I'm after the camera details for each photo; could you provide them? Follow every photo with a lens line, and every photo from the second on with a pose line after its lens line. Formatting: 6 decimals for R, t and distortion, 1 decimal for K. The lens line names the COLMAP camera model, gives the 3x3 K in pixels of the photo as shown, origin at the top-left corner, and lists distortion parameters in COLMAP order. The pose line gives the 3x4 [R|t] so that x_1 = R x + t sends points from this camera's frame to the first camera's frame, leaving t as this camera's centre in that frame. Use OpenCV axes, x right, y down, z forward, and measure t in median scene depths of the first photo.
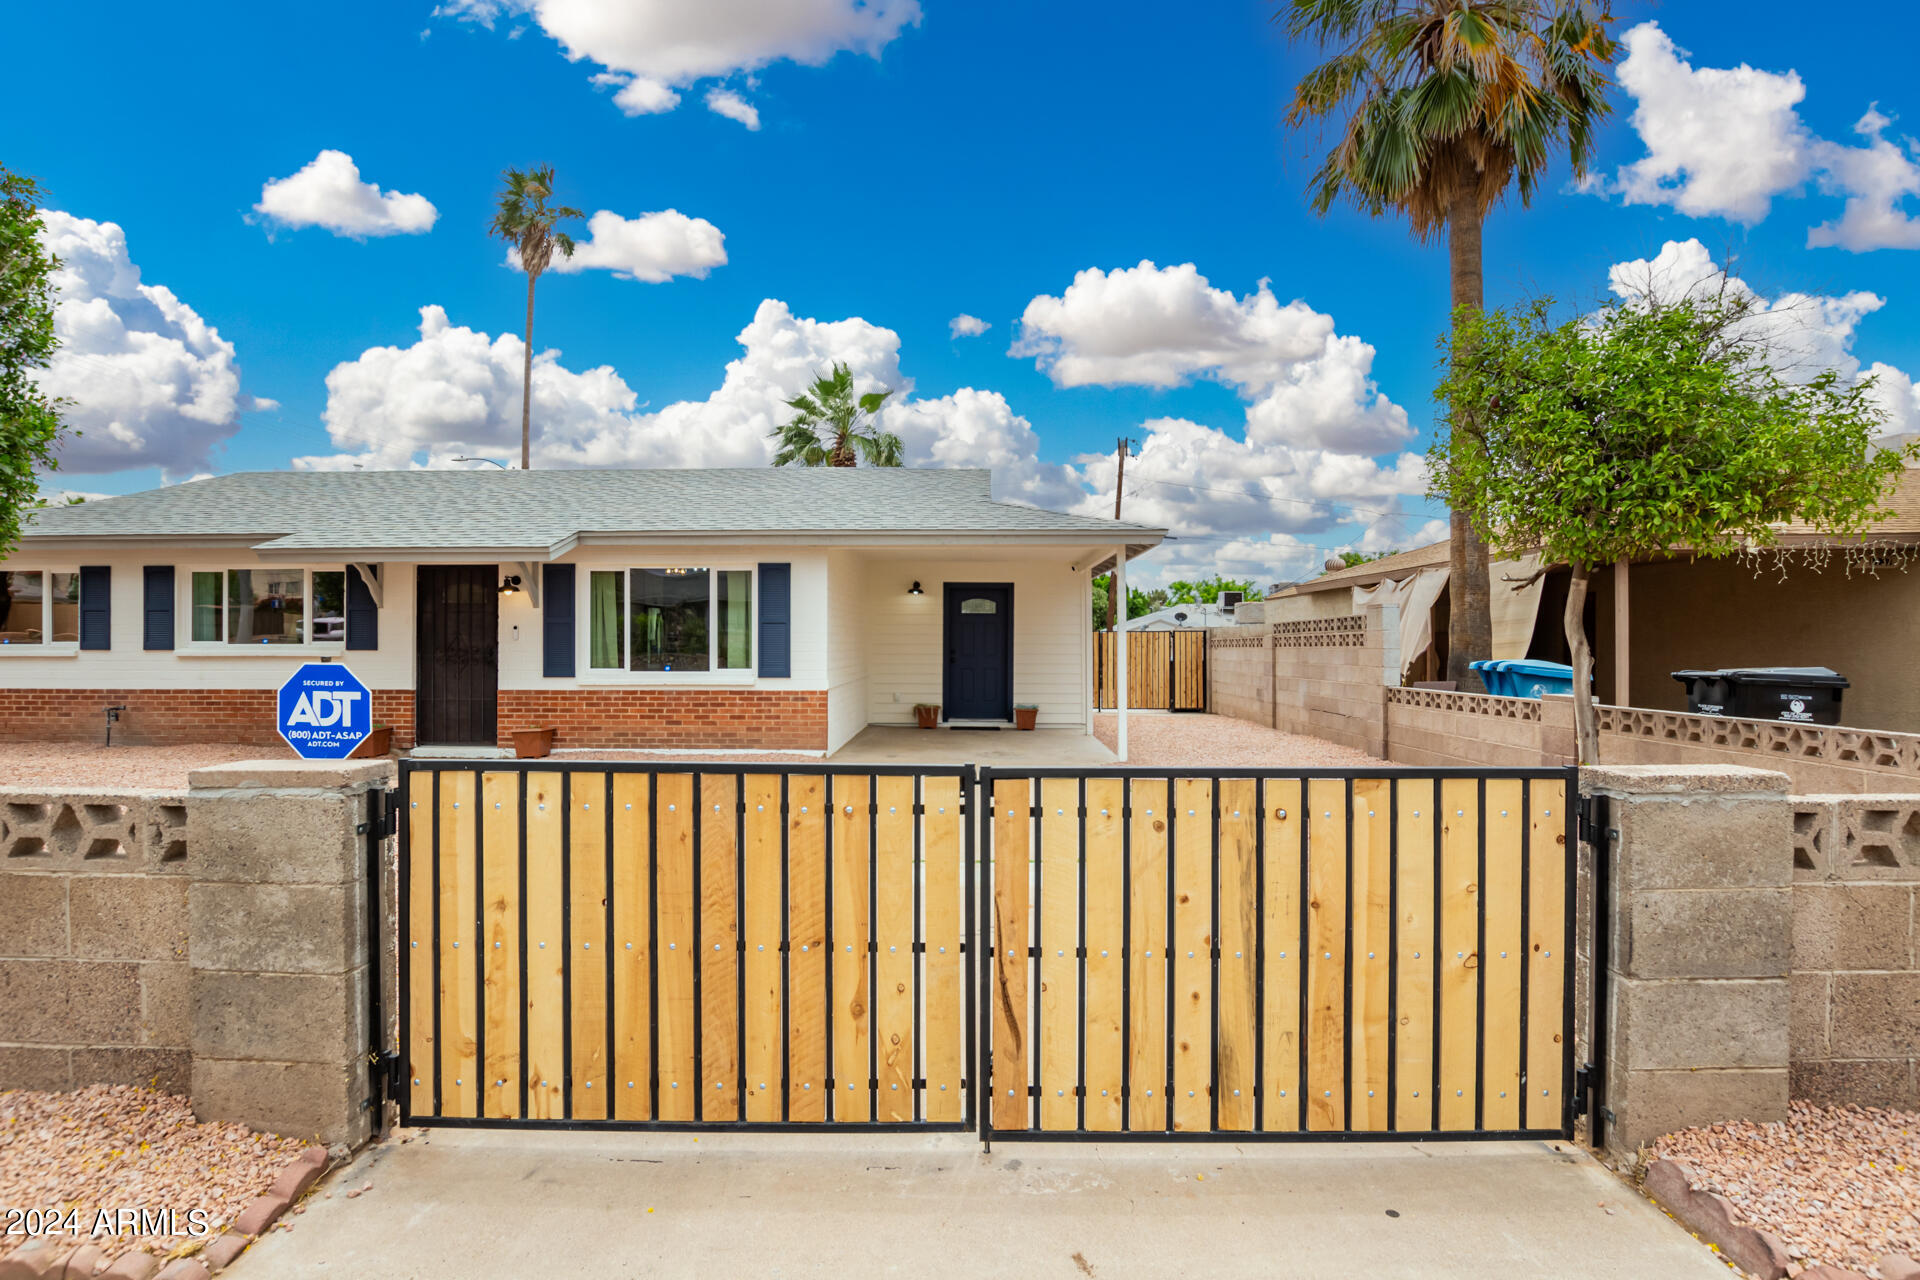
lens RADIAL K [[936.5, 0, 960.0], [0, 936.5, 640.0], [0, 0, 1]] dist [-0.027666, 0.001150]
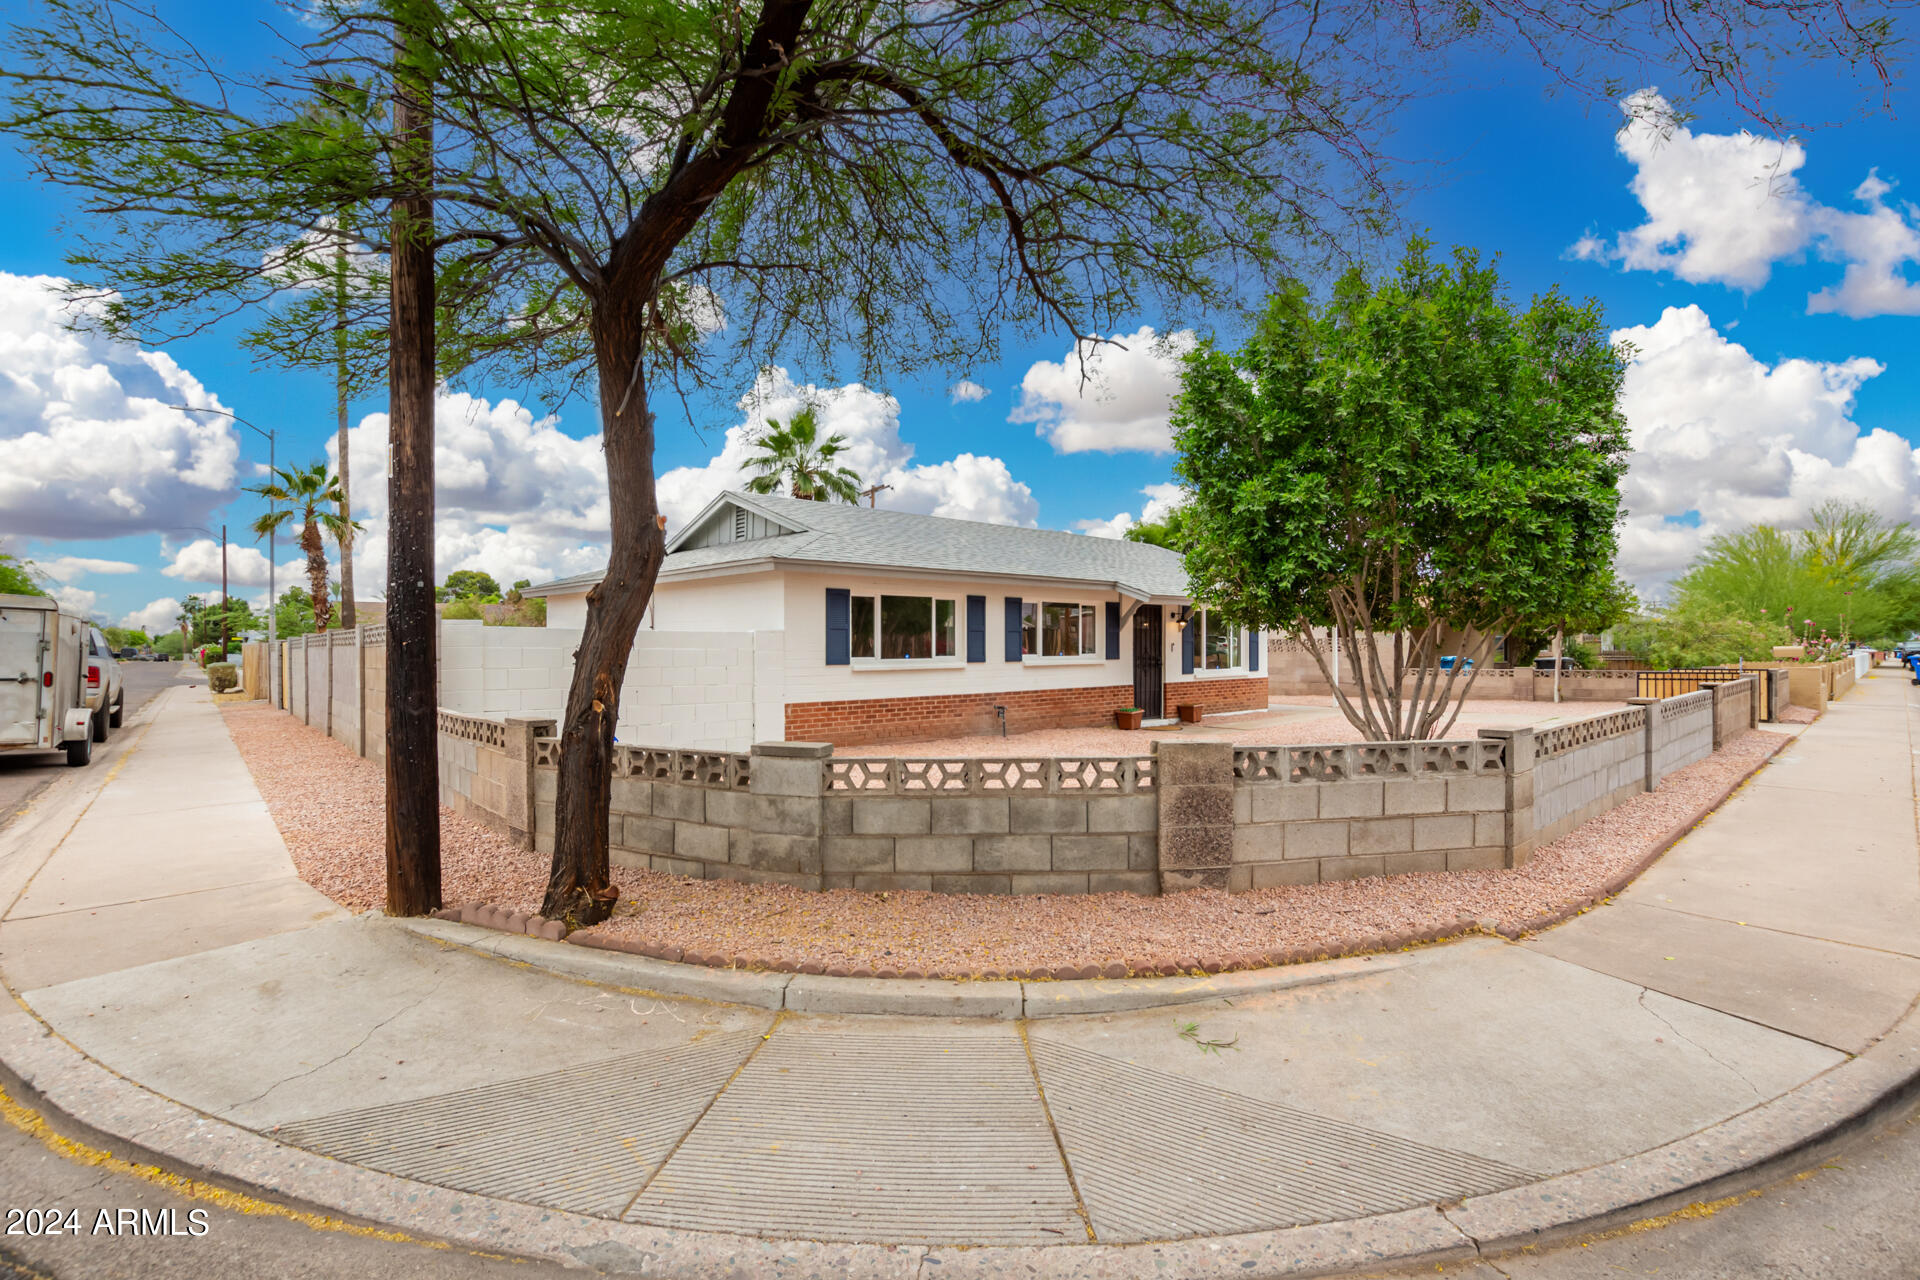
lens RADIAL K [[961.2, 0, 960.0], [0, 961.2, 640.0], [0, 0, 1]] dist [-0.028294, 0.000807]
pose [[0.698014, 0.000226, 0.716084, -1.938260], [0.002336, 0.999994, -0.002593, -0.017166], [-0.716080, 0.003483, 0.698010, 0.088707]]
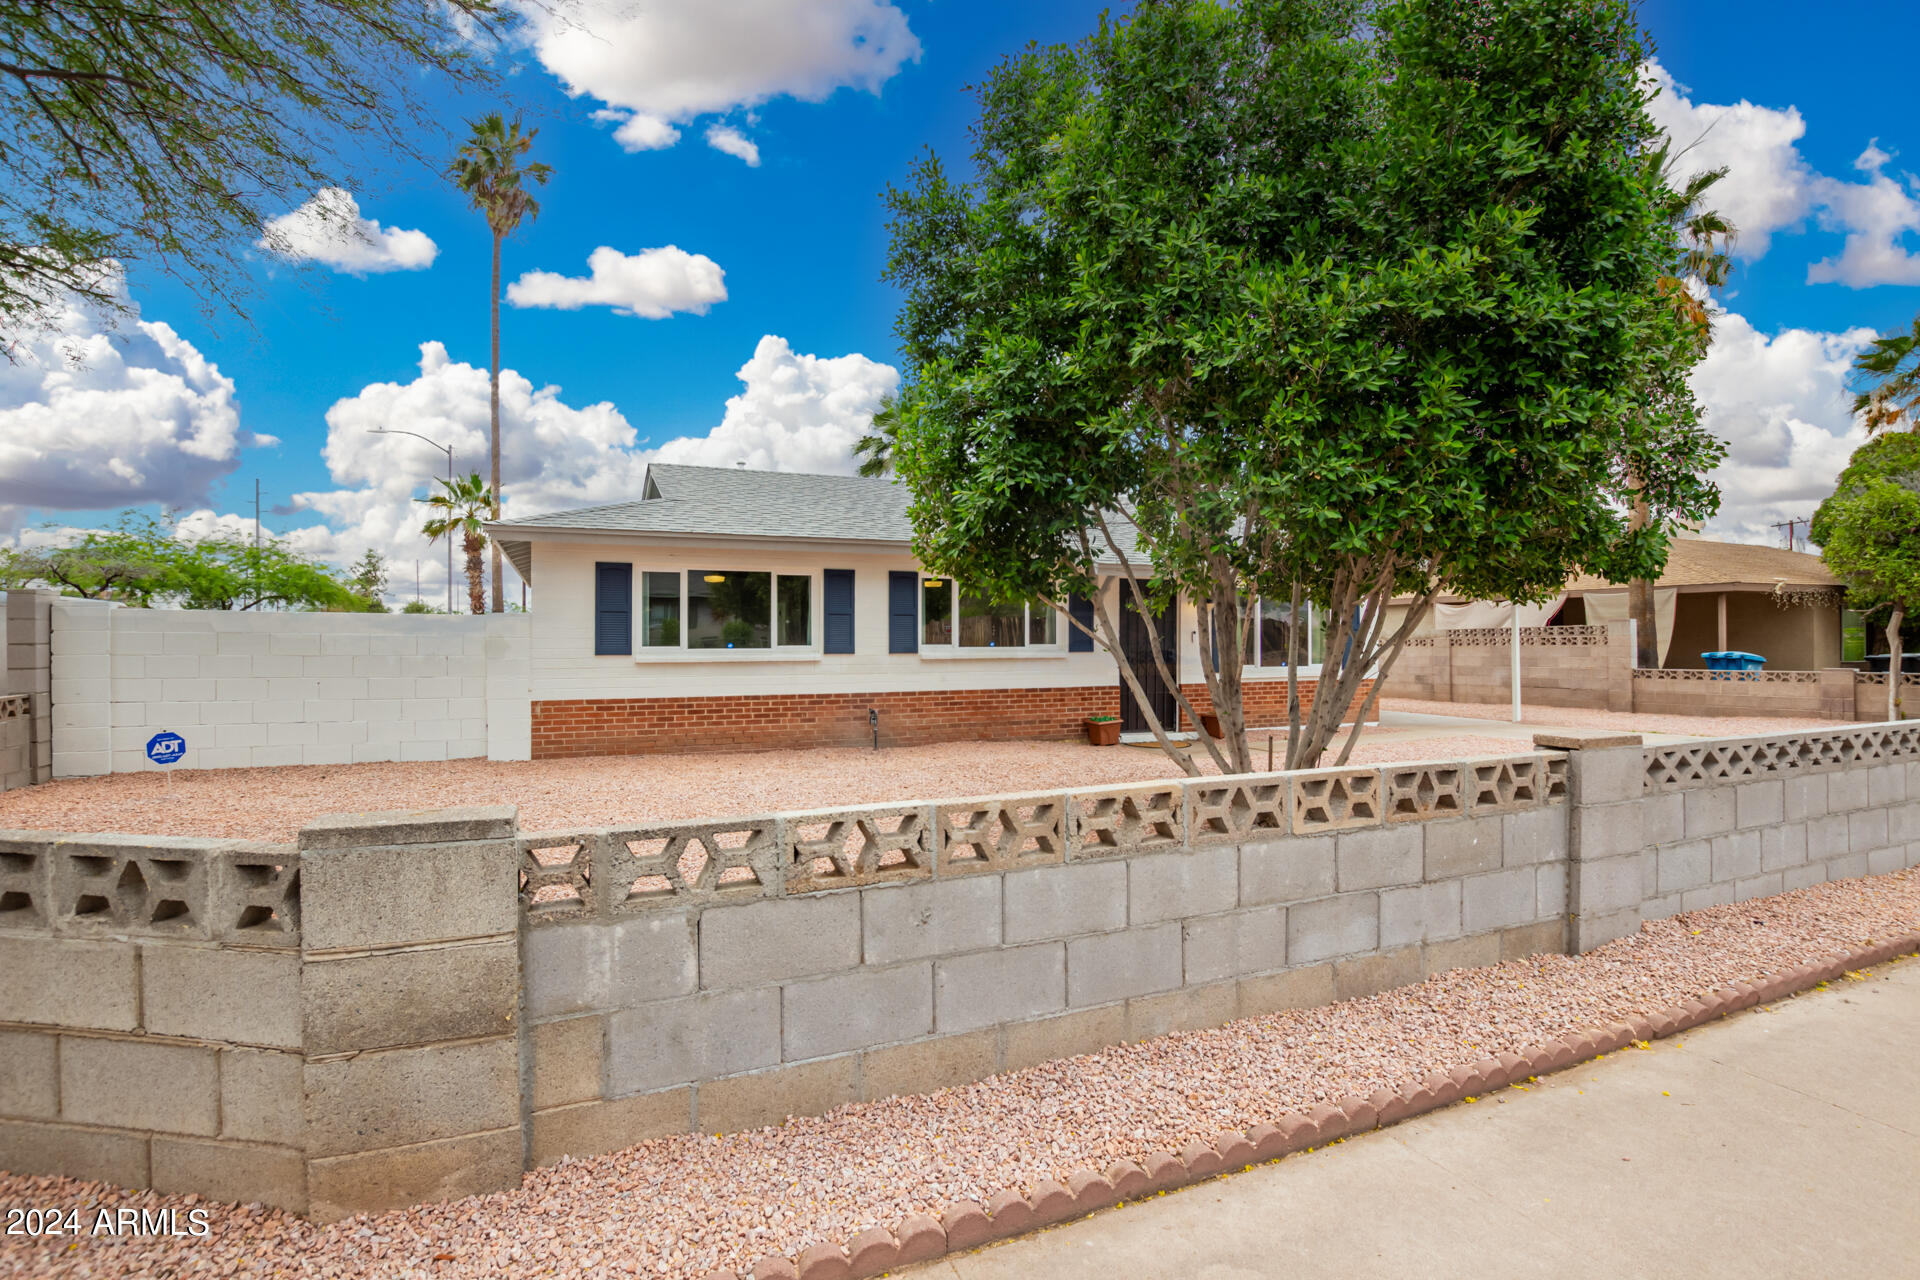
lens RADIAL K [[936.5, 0, 960.0], [0, 936.5, 640.0], [0, 0, 1]] dist [-0.027666, 0.001150]
pose [[0.904623, -0.002290, 0.426208, -1.277237], [0.003219, 0.999994, -0.001460, -0.002620], [-0.426202, 0.002693, 0.904624, 0.019101]]
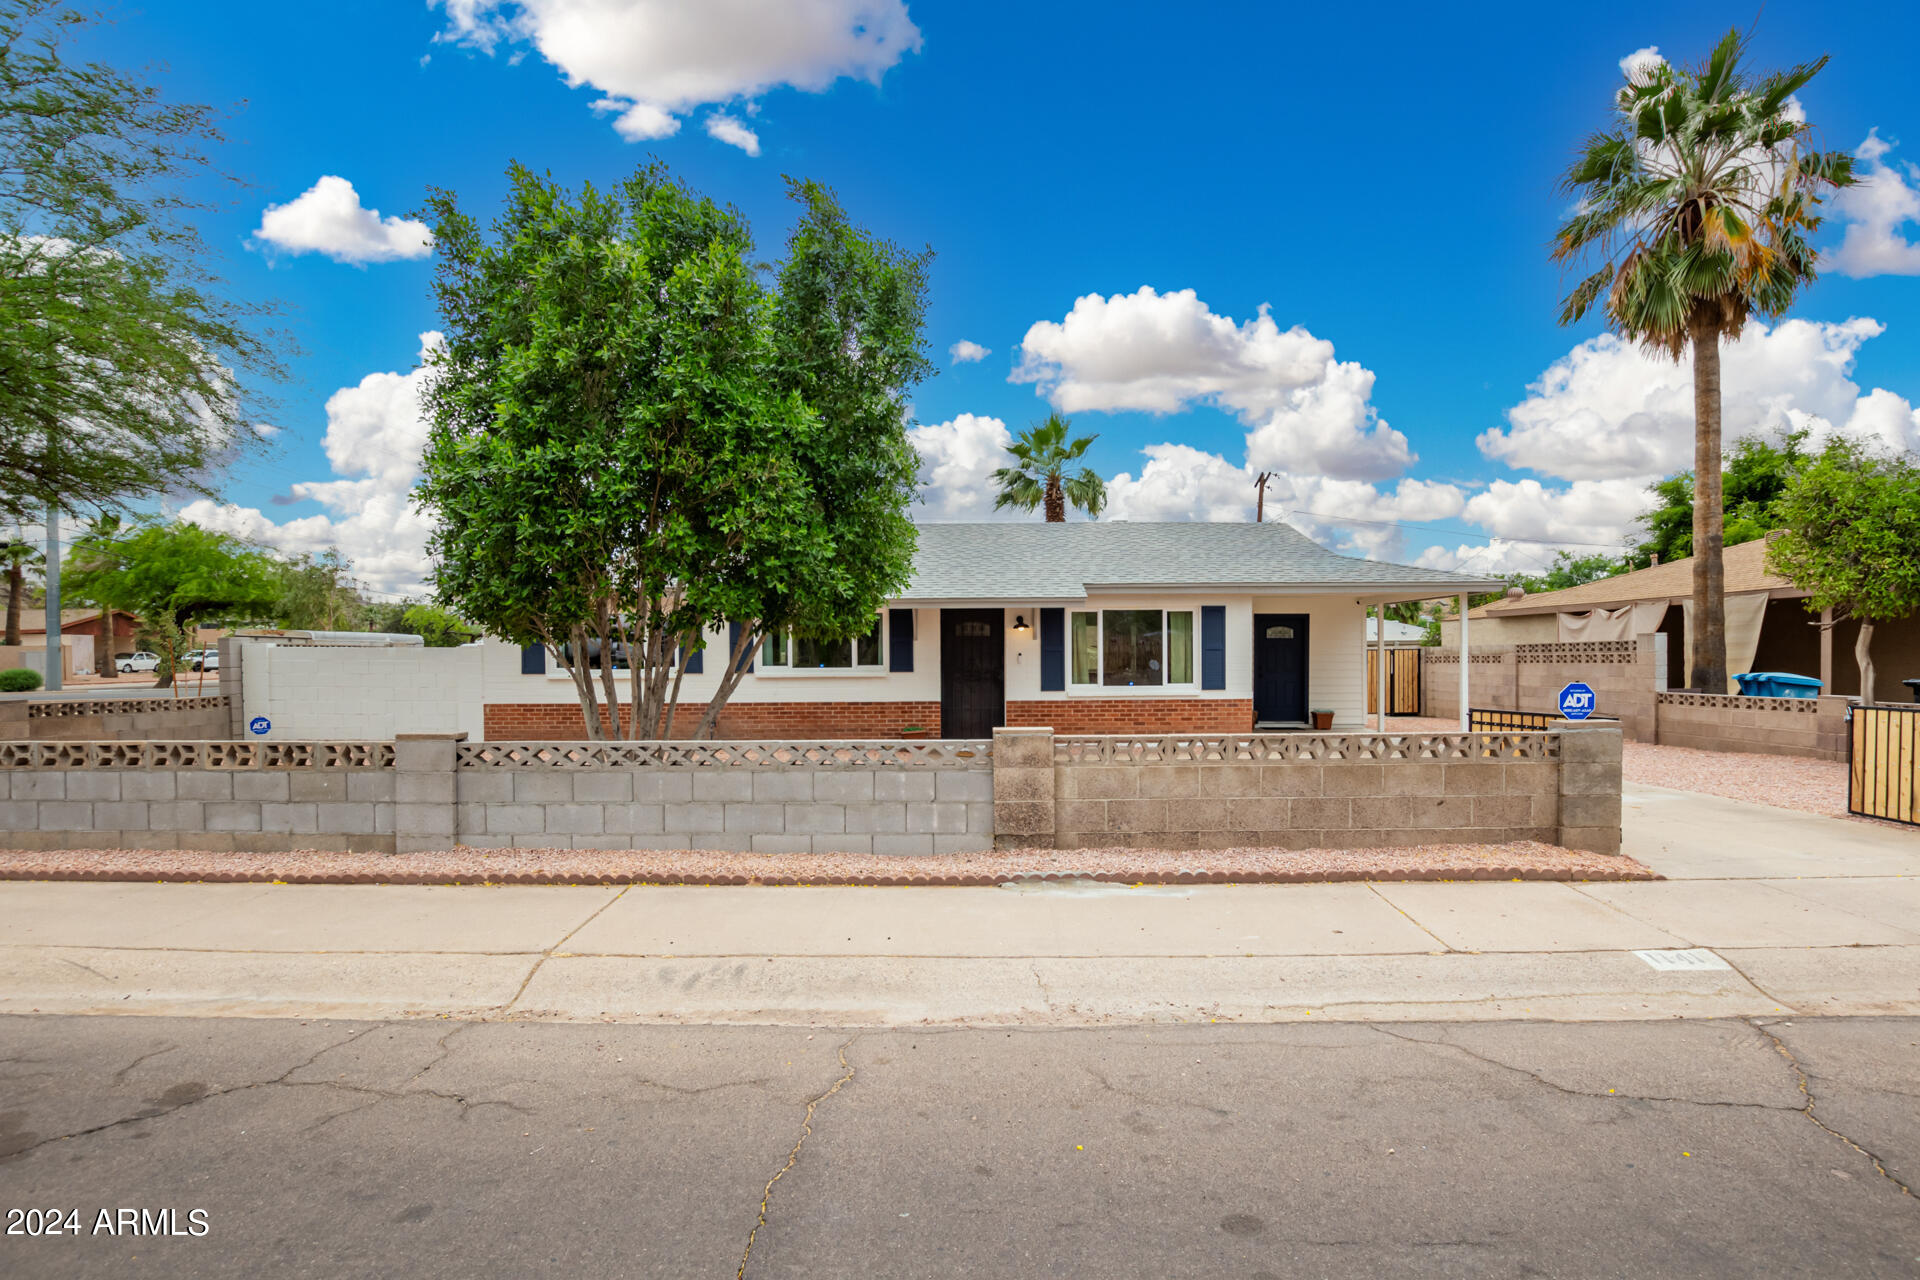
lens RADIAL K [[961.2, 0, 960.0], [0, 961.2, 640.0], [0, 0, 1]] dist [-0.028294, 0.000807]
pose [[0.999952, -0.007275, 0.006619, -0.570883], [0.007353, 0.999903, -0.011826, -0.018352], [-0.006532, 0.011874, 0.999908, -0.394956]]
